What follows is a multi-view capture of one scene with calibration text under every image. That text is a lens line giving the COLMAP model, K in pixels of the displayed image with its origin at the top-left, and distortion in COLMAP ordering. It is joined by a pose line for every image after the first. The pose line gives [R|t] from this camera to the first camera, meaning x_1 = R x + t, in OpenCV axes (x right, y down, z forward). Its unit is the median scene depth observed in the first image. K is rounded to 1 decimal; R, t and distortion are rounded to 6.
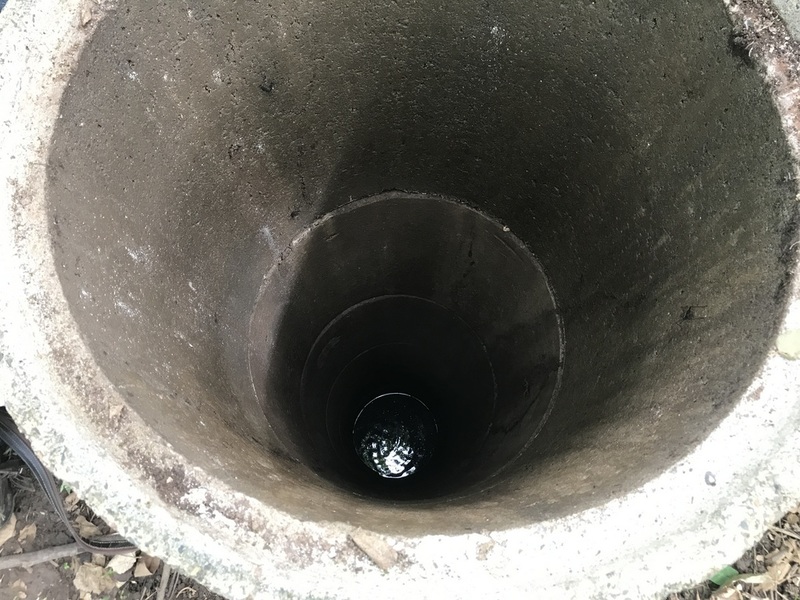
lens RADIAL K [[666.3, 0, 400.0], [0, 666.3, 300.0], [0, 0, 1]] dist [-0.000168, -0.004039]
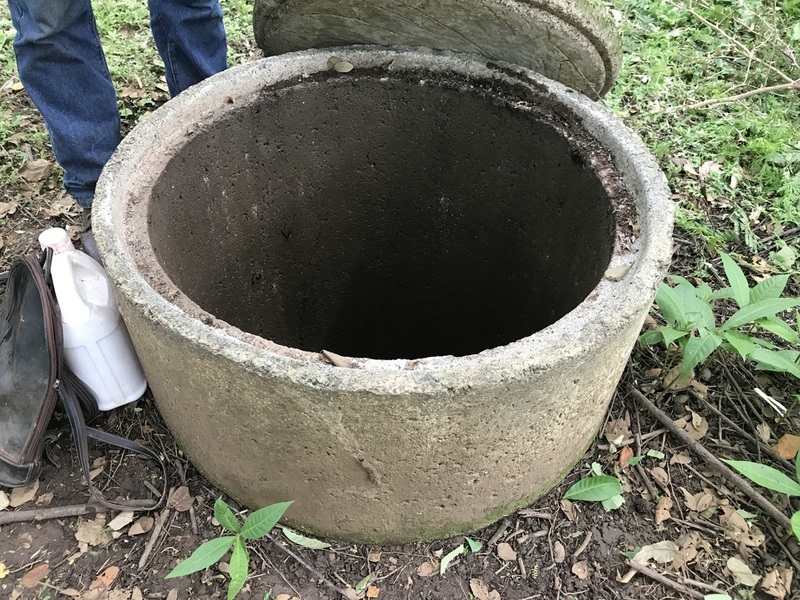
lens RADIAL K [[659.3, 0, 400.0], [0, 659.3, 300.0], [0, 0, 1]] dist [0.004189, 0.004119]
pose [[0.999587, 0.028726, 0.000651, 0.060522], [-0.024575, 0.866448, -0.498662, 0.619534], [-0.014889, 0.498440, 0.866796, -0.203844]]
